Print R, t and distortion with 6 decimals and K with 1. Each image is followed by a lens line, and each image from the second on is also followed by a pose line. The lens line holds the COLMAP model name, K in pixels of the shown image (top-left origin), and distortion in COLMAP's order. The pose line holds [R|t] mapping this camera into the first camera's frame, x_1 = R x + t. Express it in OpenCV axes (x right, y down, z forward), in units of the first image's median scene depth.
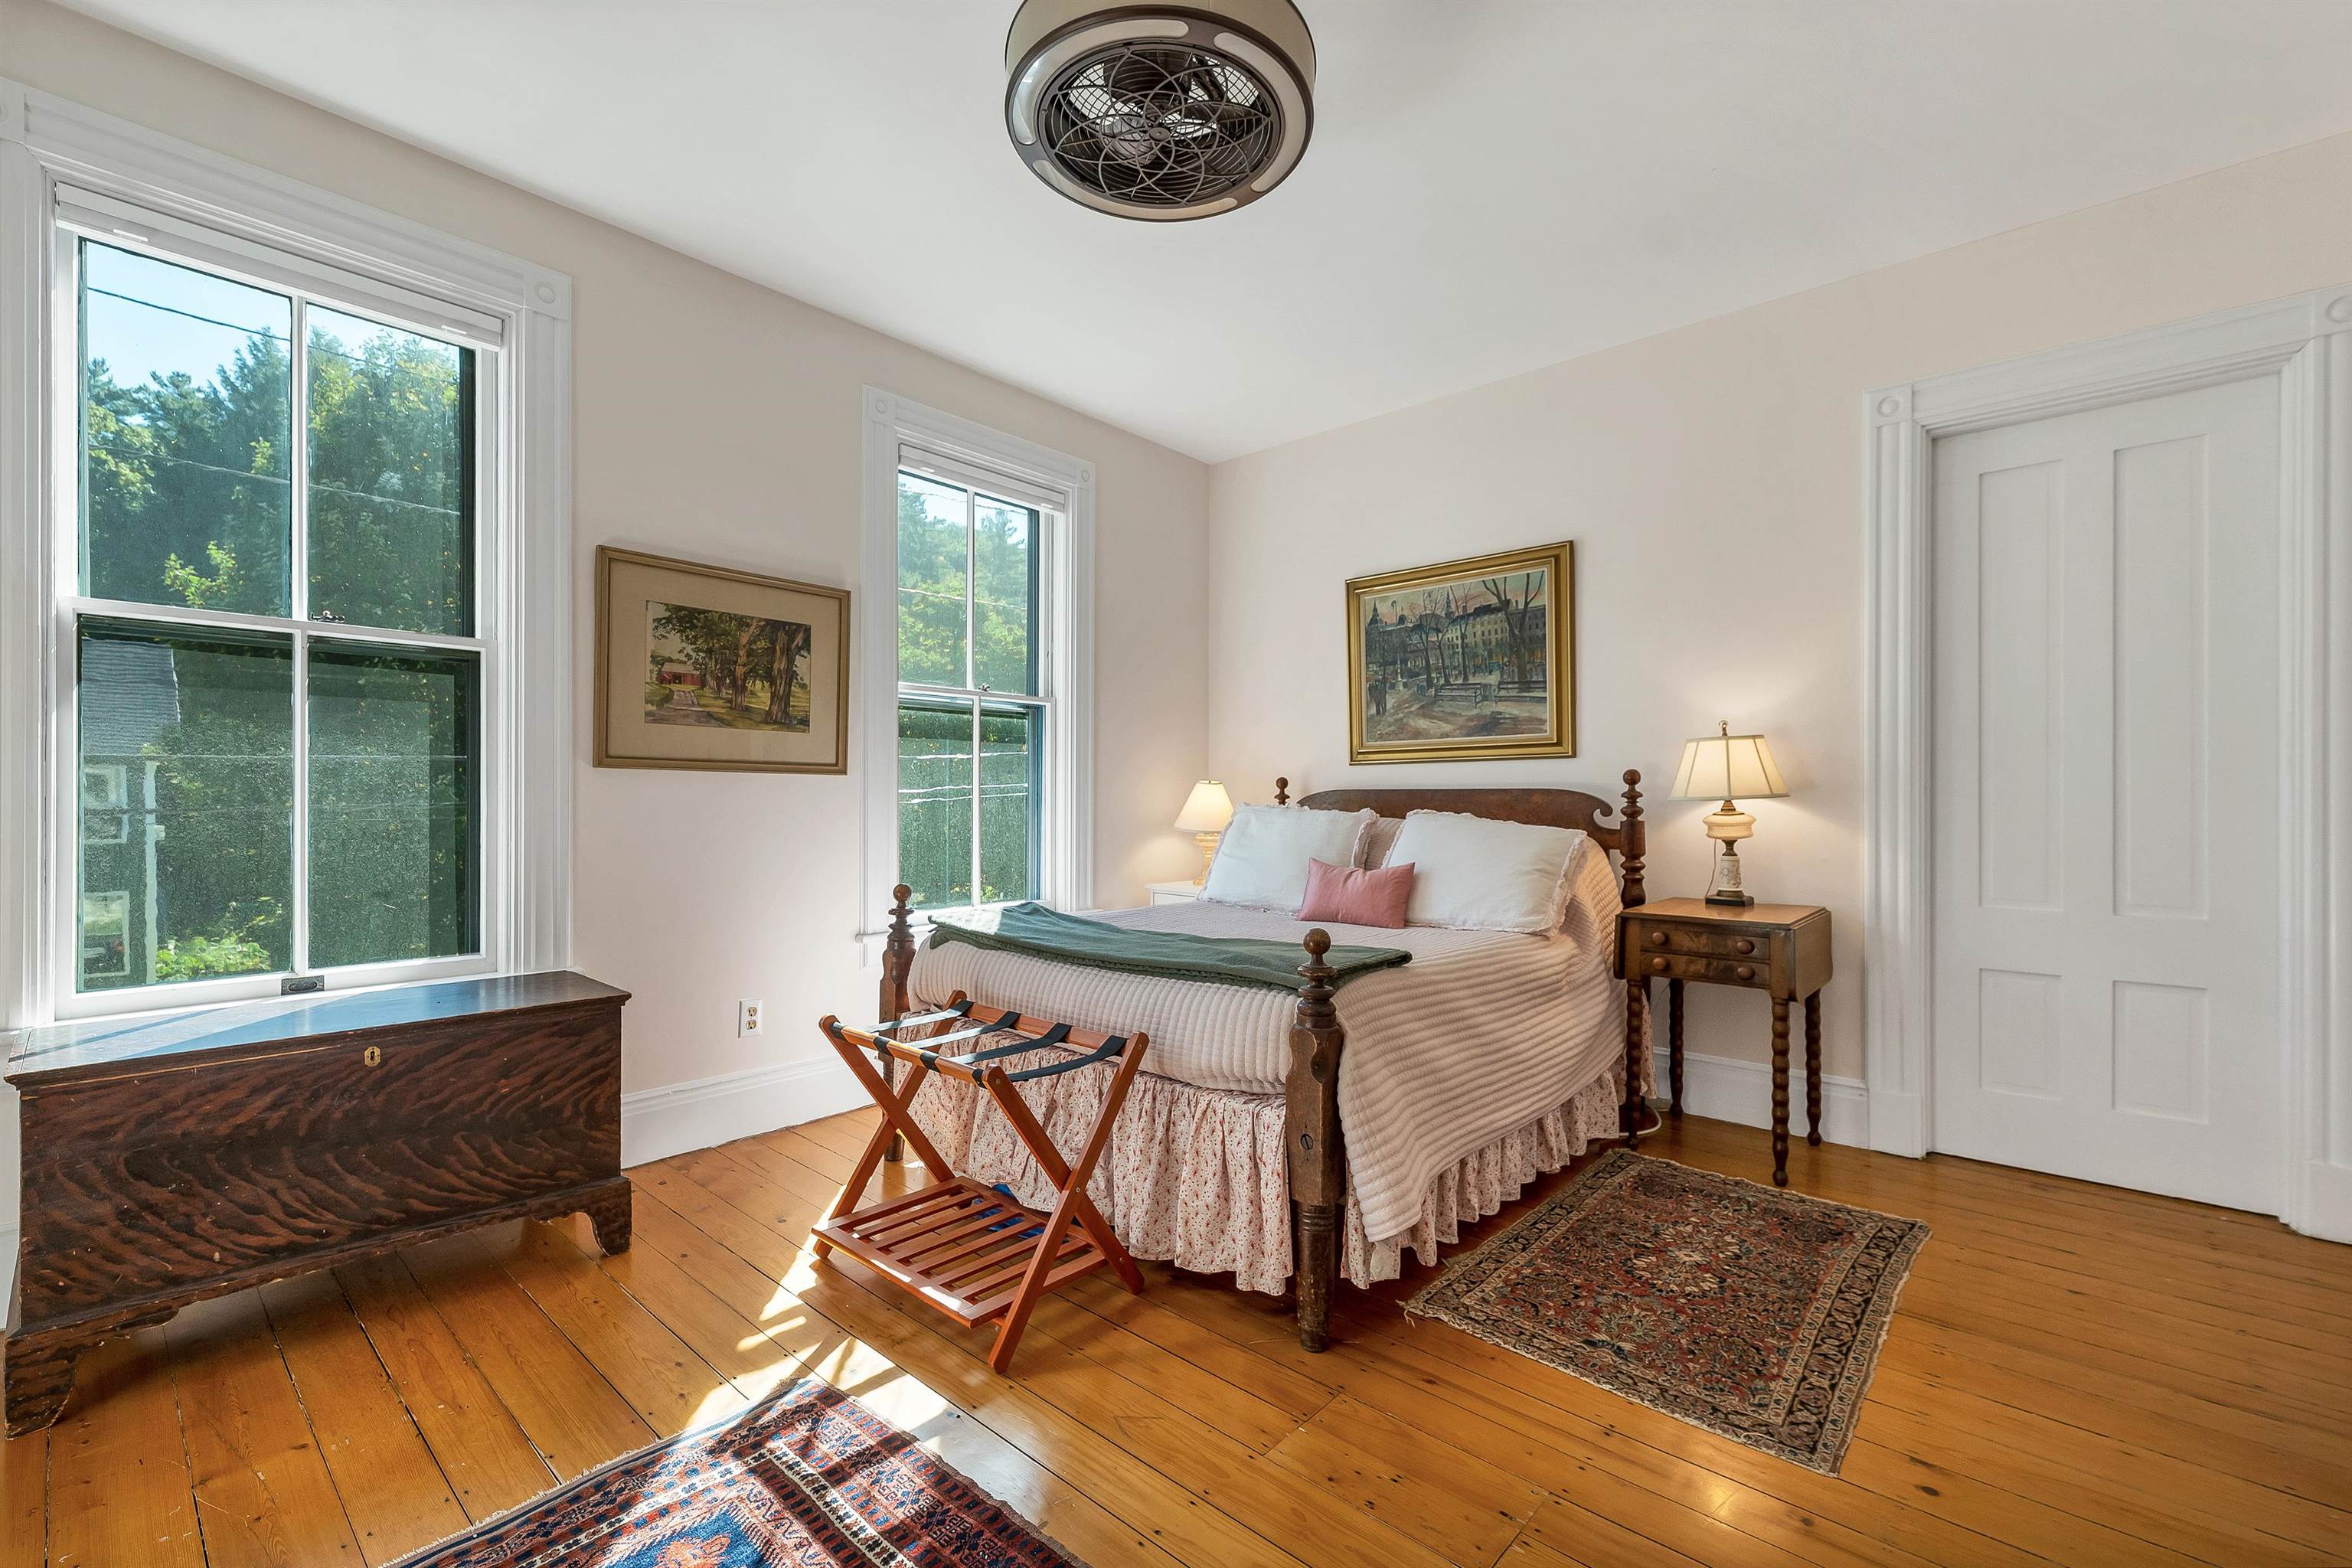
lens RADIAL K [[995.0, 0, 1164.0], [0, 995.0, 800.6], [0, 0, 1]] dist [0.011646, 0.000337]
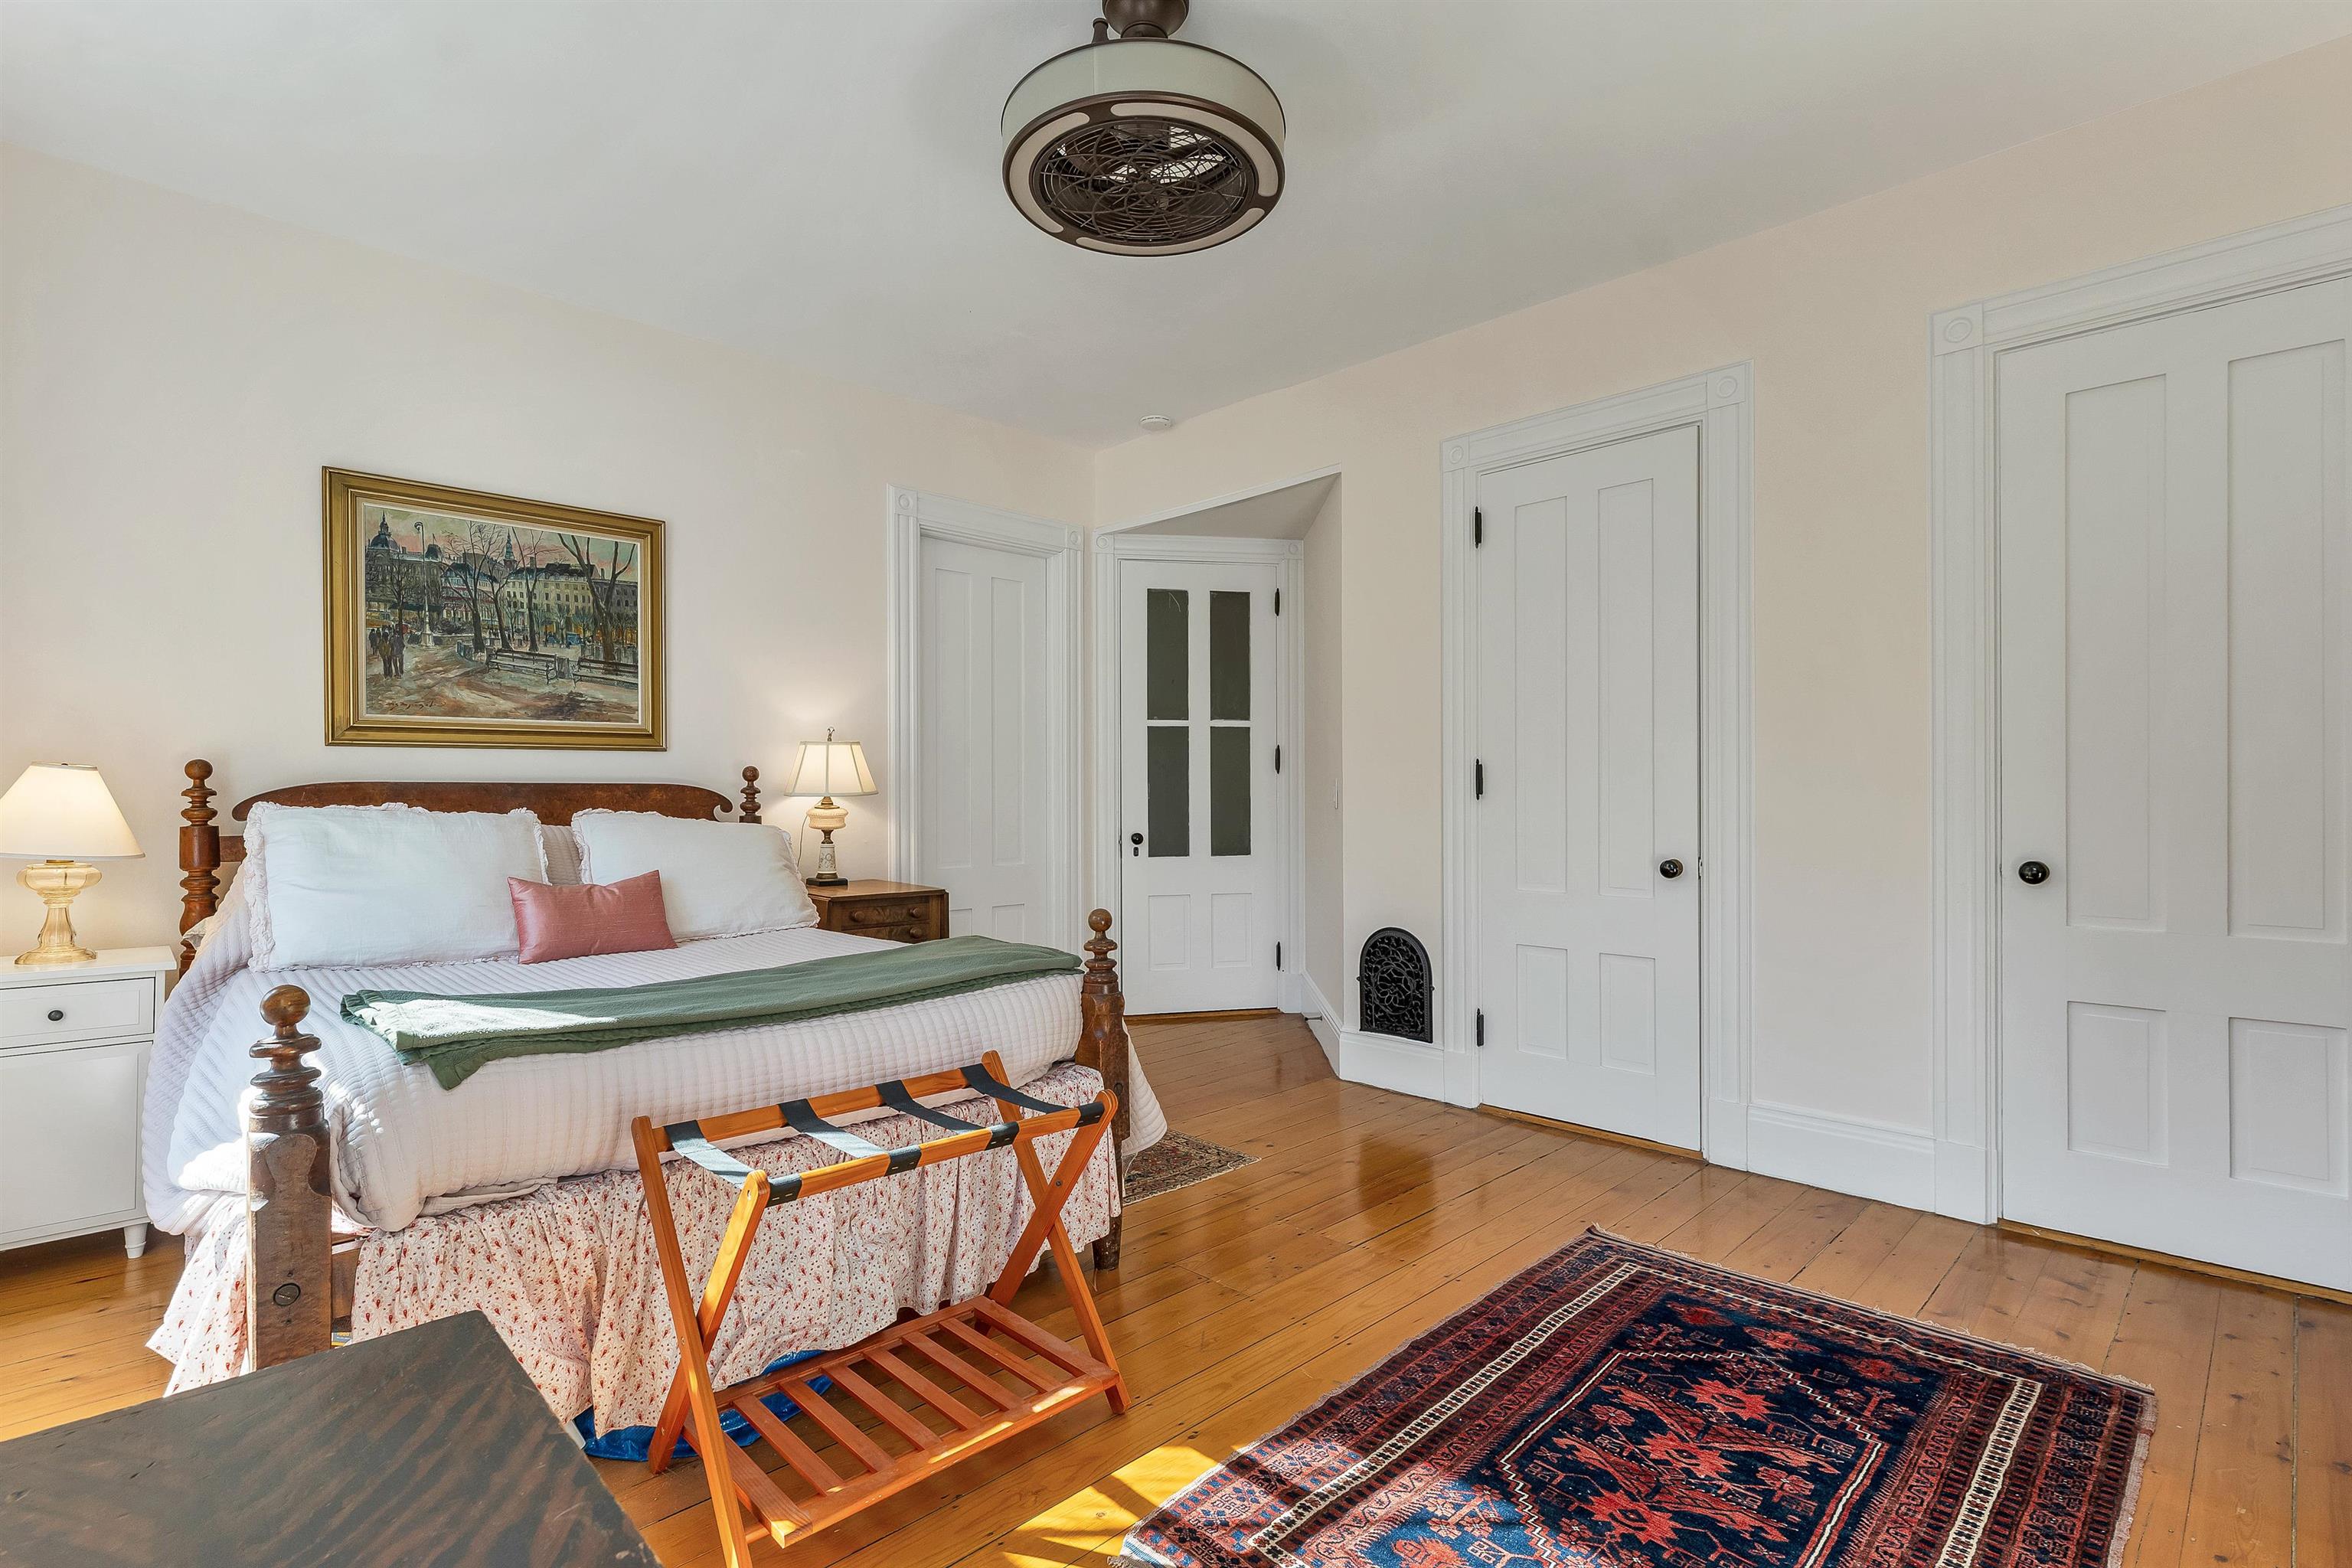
lens RADIAL K [[1116.4, 0, 1171.8], [0, 1116.4, 788.5], [0, 0, 1]] dist [0.016886, 0.000409]
pose [[0.059023, 0.001412, 0.998256, -0.593815], [0.002697, 0.999995, -0.001574, -0.004681], [-0.998253, 0.002785, 0.059019, 0.438000]]
